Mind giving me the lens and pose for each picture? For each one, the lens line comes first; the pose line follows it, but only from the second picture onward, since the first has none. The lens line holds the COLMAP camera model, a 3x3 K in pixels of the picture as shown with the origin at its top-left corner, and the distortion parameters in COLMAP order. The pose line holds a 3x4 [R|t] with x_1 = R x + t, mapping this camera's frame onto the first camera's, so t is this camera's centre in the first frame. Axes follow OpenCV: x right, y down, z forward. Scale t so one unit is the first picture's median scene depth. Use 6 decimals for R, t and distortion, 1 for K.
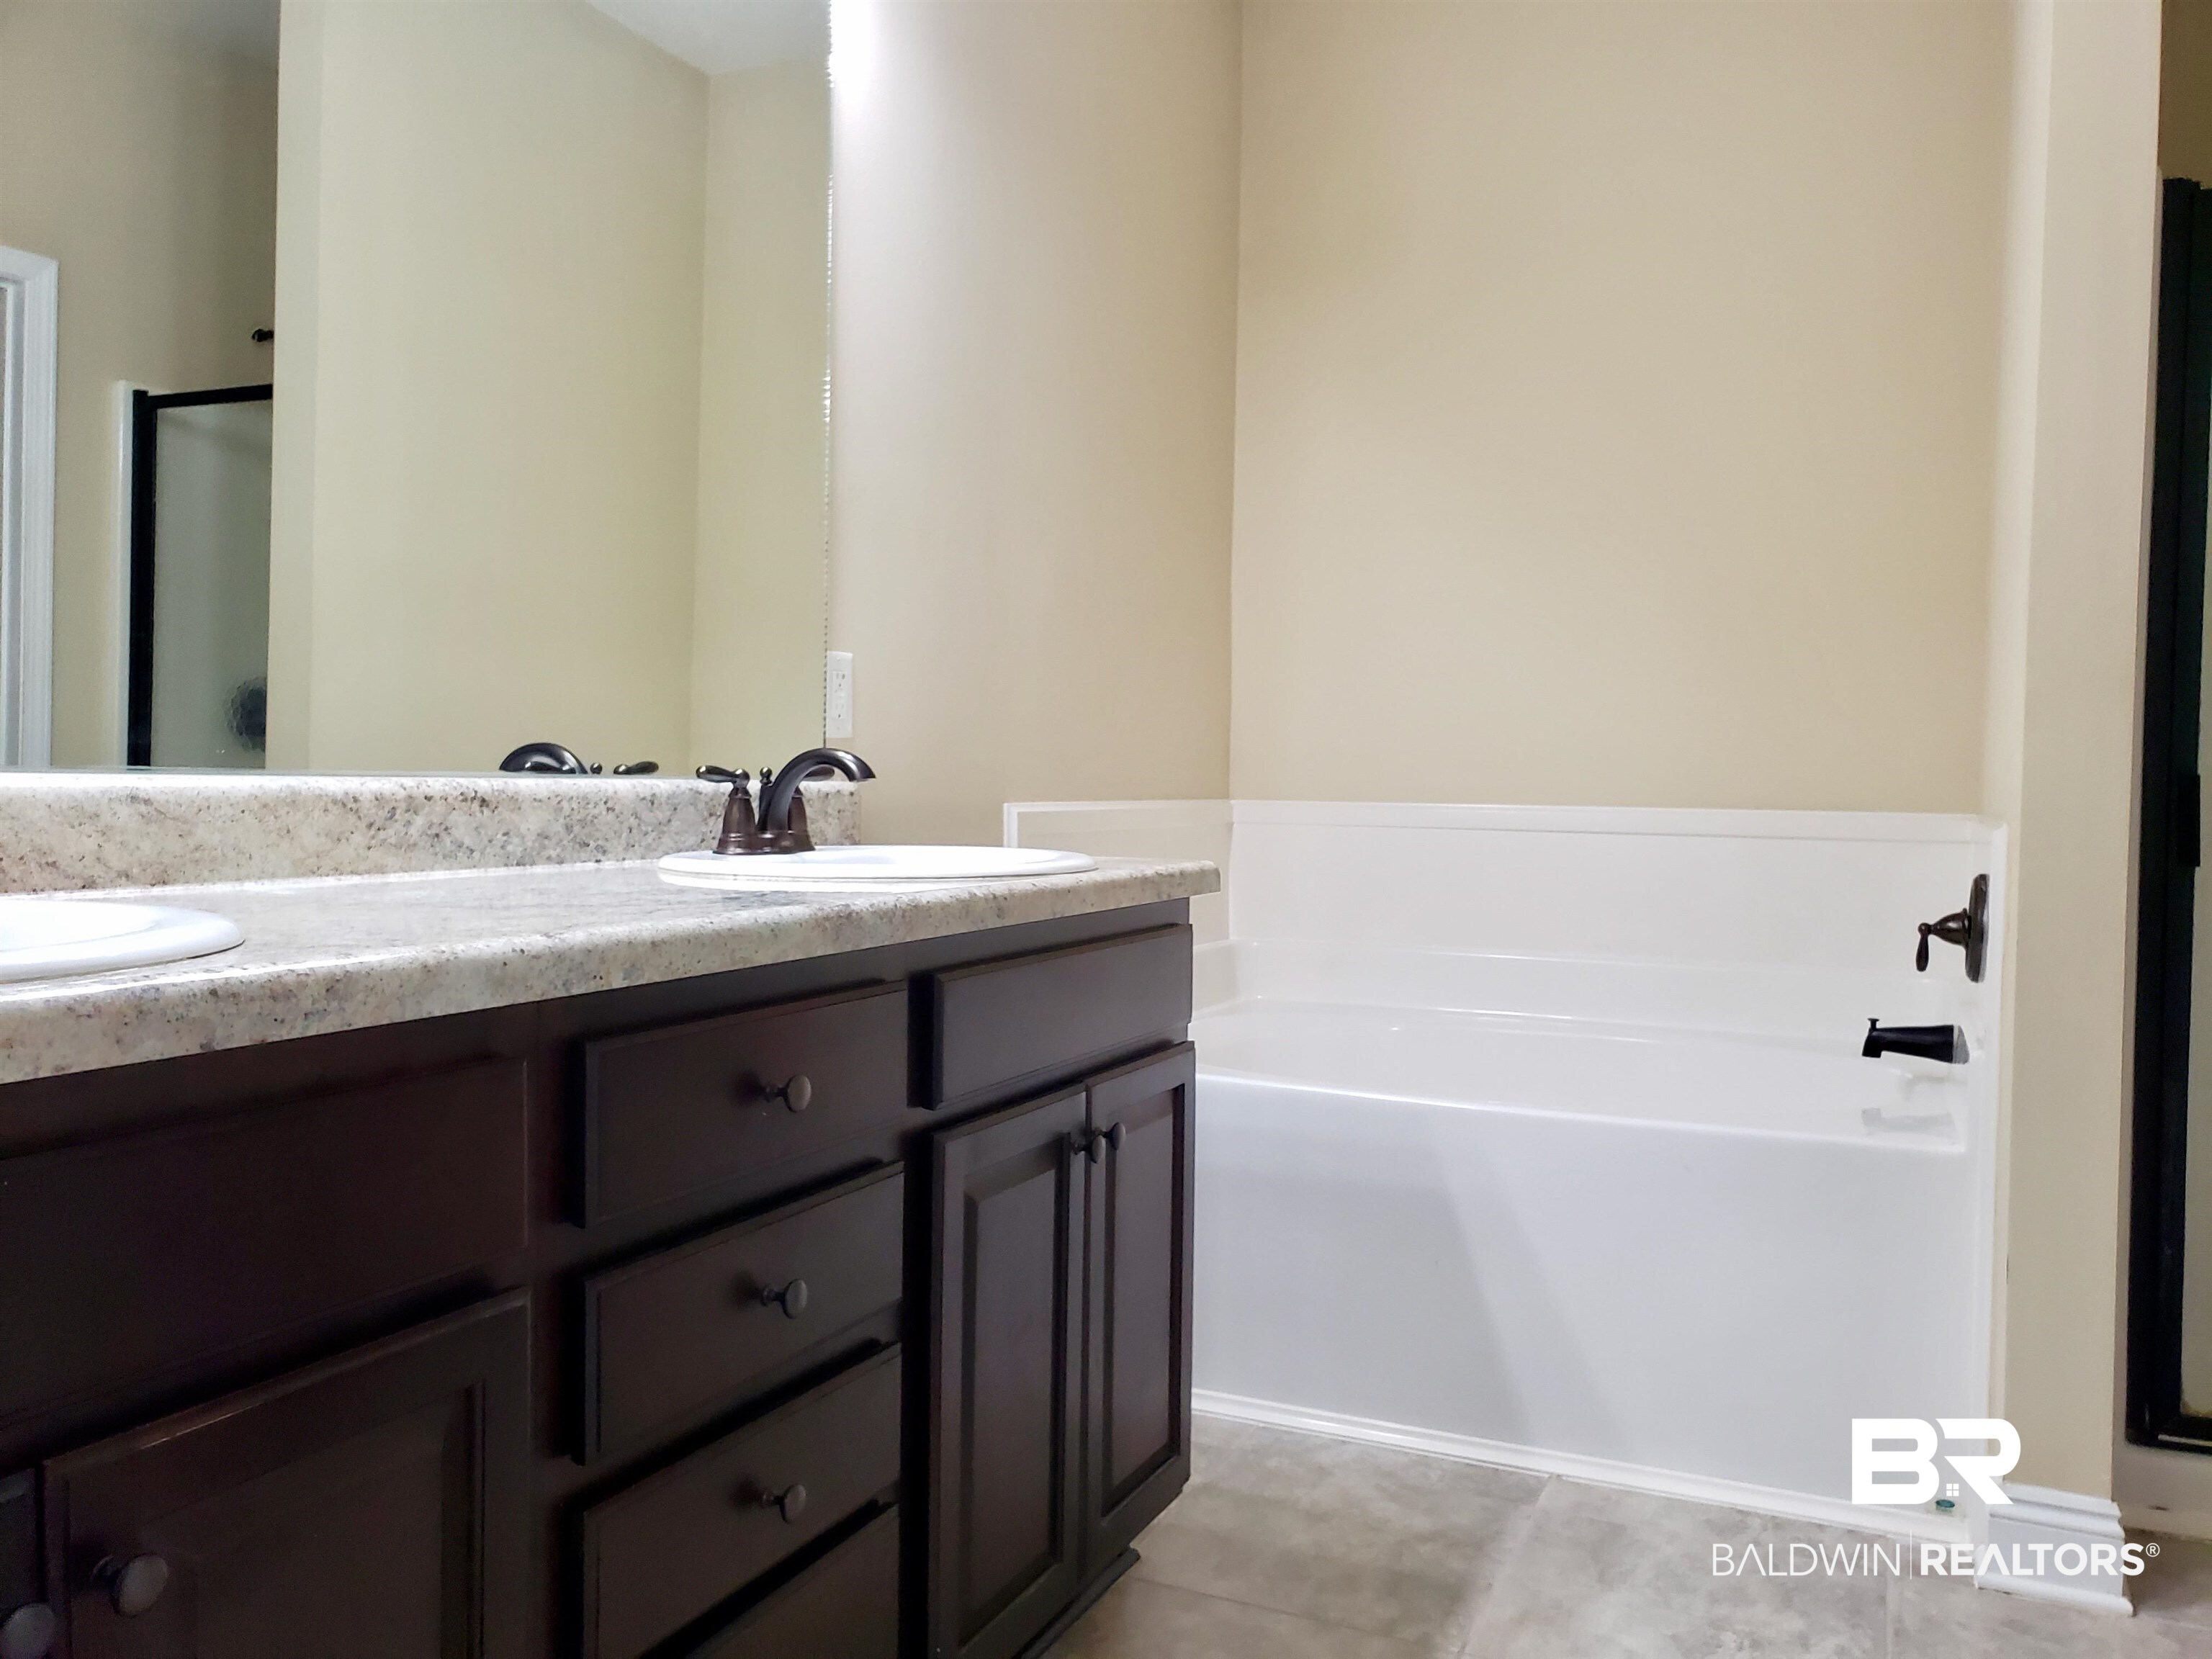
lens RADIAL K [[1719.4, 0, 1141.9], [0, 1719.4, 840.3], [0, 0, 1]] dist [0.007146, 0.012011]
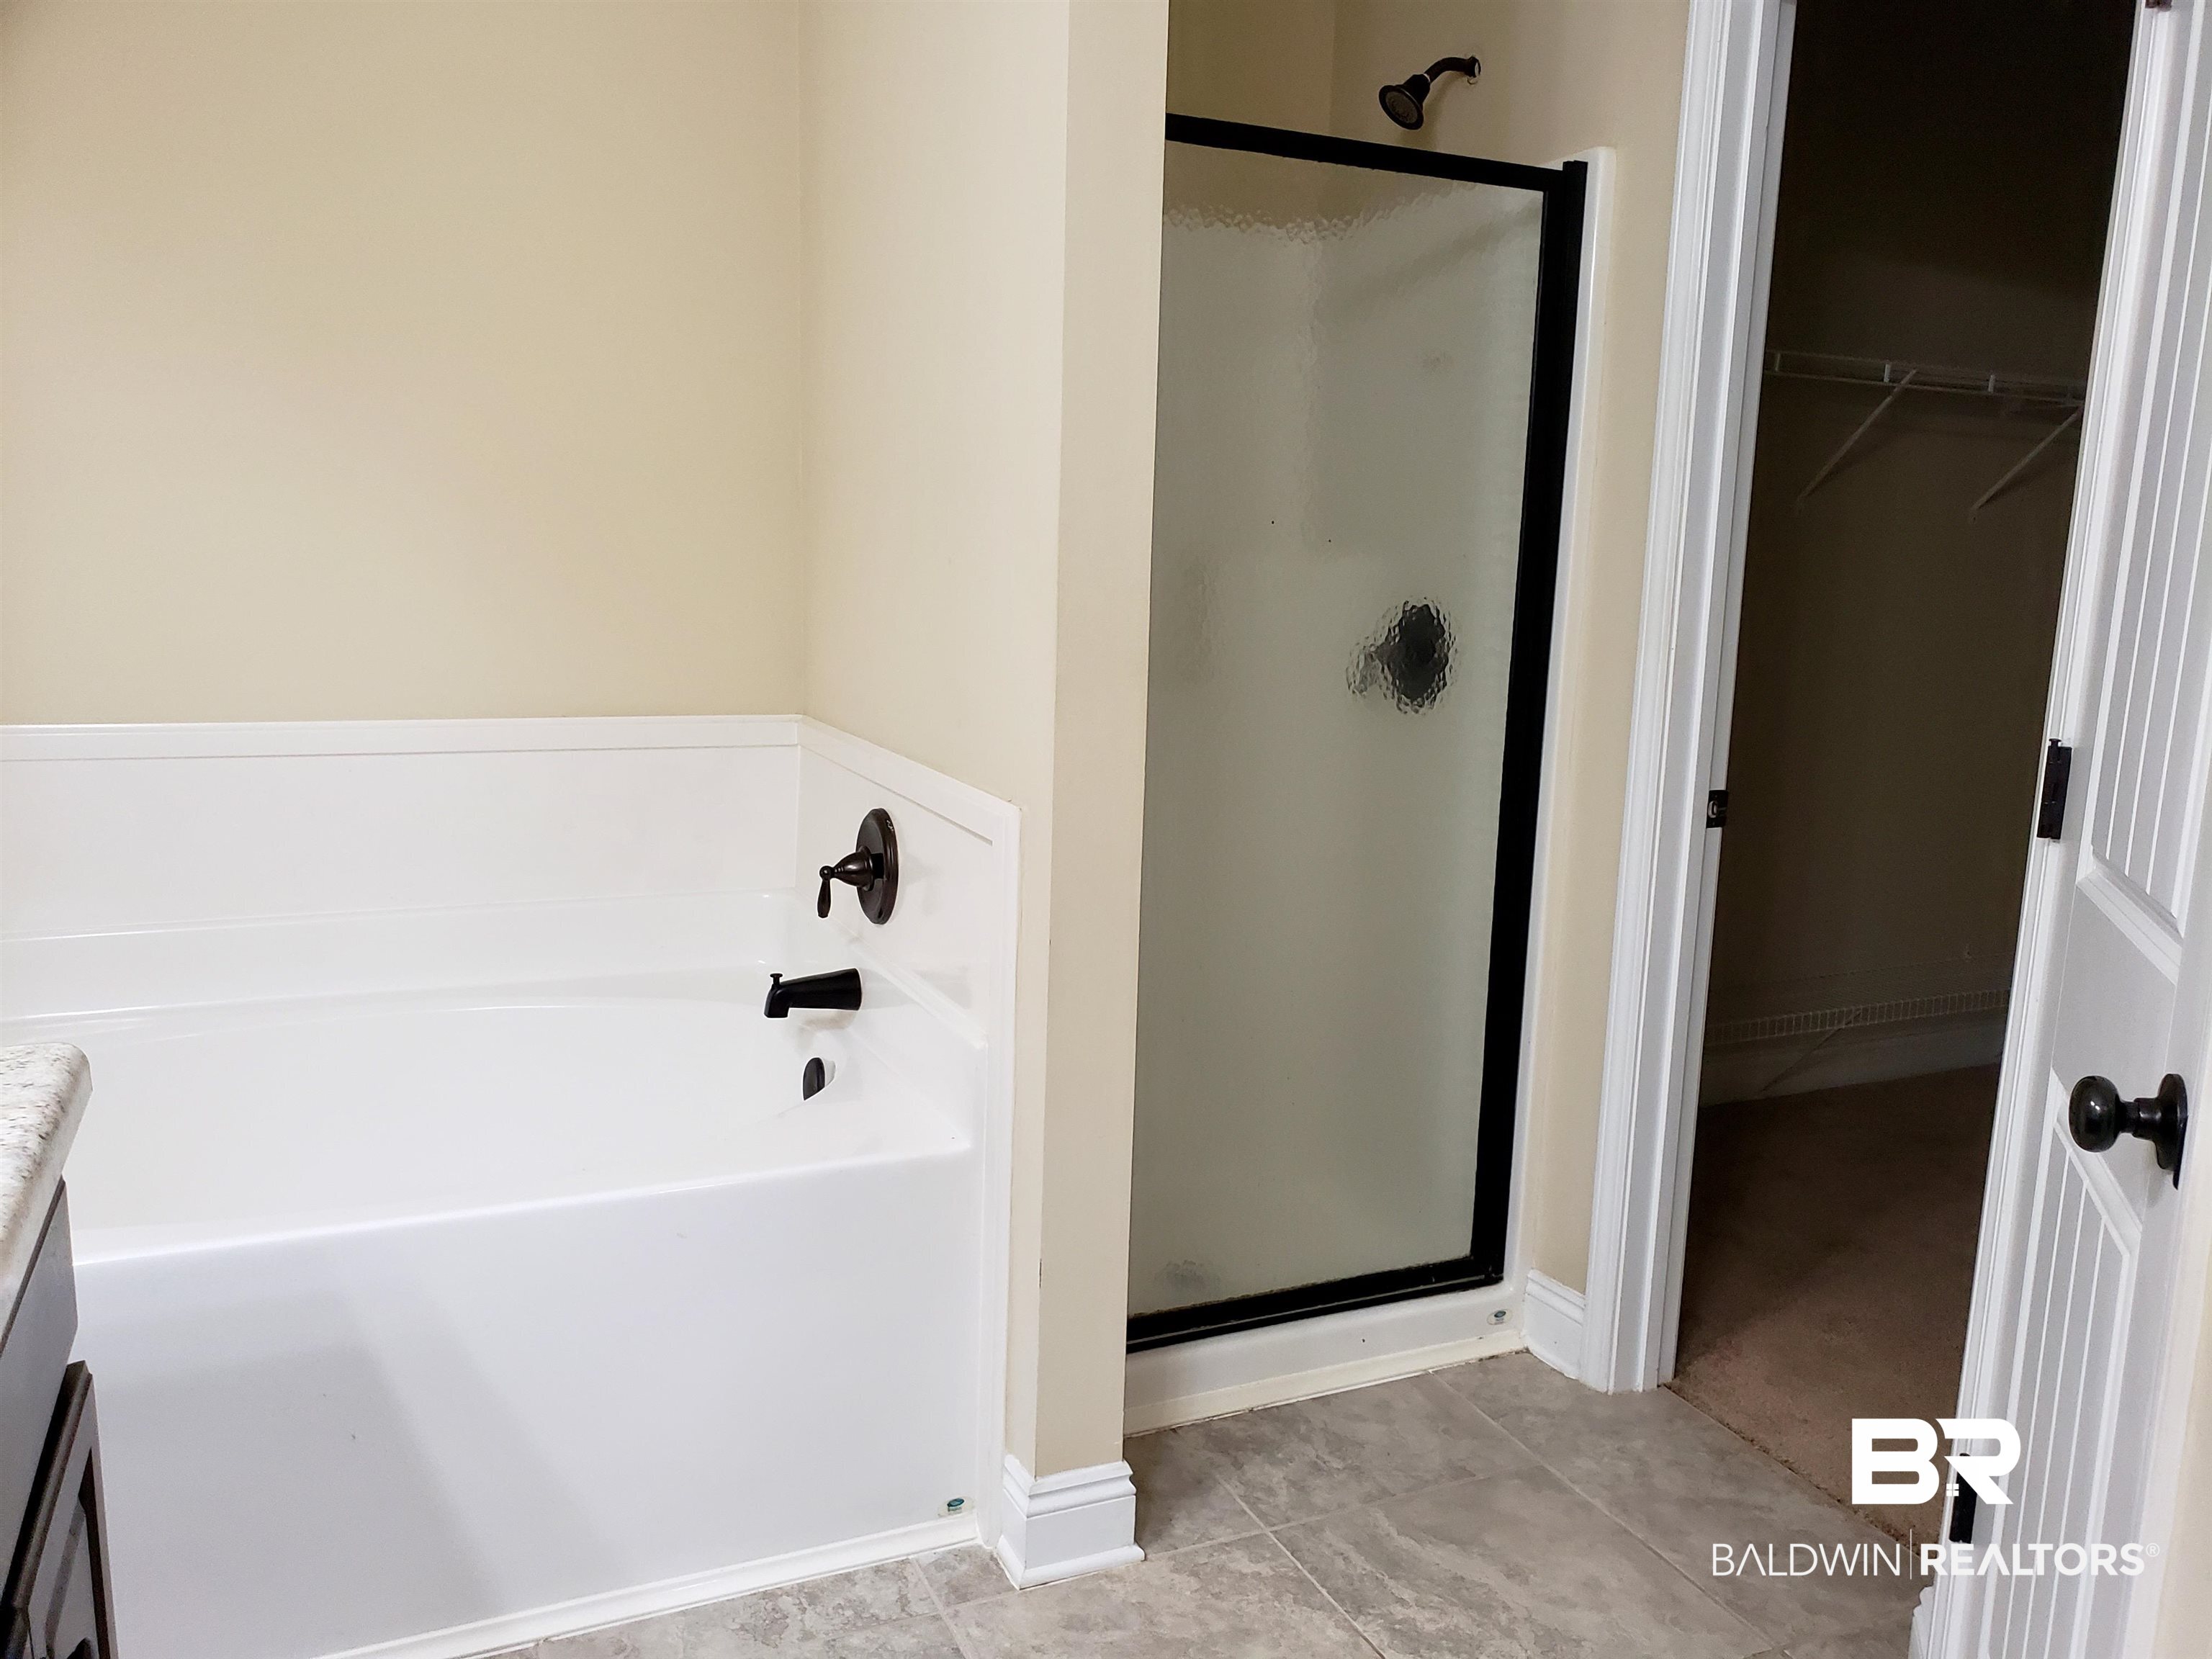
lens RADIAL K [[1719.4, 0, 1141.9], [0, 1719.4, 840.3], [0, 0, 1]] dist [0.007146, 0.012011]
pose [[0.655727, -0.126935, 0.744251, -0.114724], [-0.000528, 0.985688, 0.168578, -0.120204], [-0.754998, -0.110934, 0.646276, 0.285575]]
